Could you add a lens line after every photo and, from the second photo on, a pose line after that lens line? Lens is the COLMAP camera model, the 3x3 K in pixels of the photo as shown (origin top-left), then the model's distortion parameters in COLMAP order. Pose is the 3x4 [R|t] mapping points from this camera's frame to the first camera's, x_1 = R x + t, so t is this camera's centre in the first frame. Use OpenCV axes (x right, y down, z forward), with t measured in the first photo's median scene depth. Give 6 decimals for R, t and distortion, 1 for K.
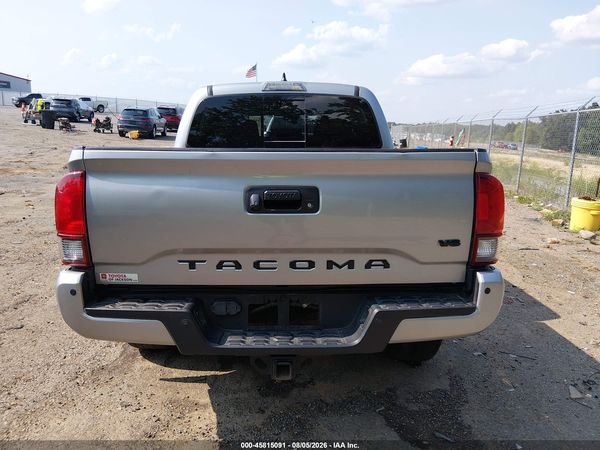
lens RADIAL K [[463.5, 0, 300.0], [0, 463.5, 225.0], [0, 0, 1]] dist [0.068429, -0.117498]
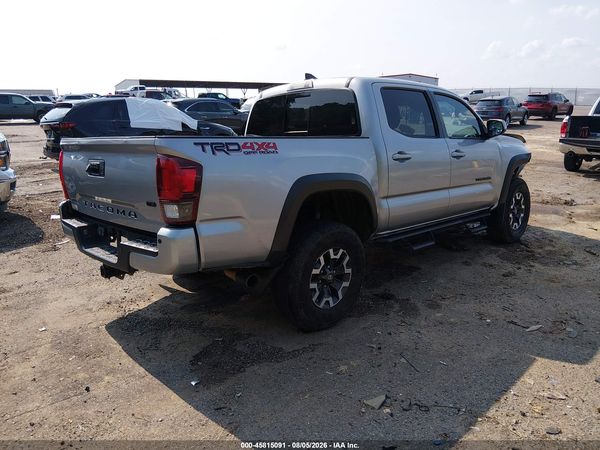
lens RADIAL K [[463.5, 0, 300.0], [0, 463.5, 225.0], [0, 0, 1]] dist [0.068429, -0.117498]
pose [[0.670816, 0.121049, -0.731678, 0.864552], [-0.107420, 0.992045, 0.065640, -0.020862], [0.733803, 0.034564, 0.678482, 0.195463]]
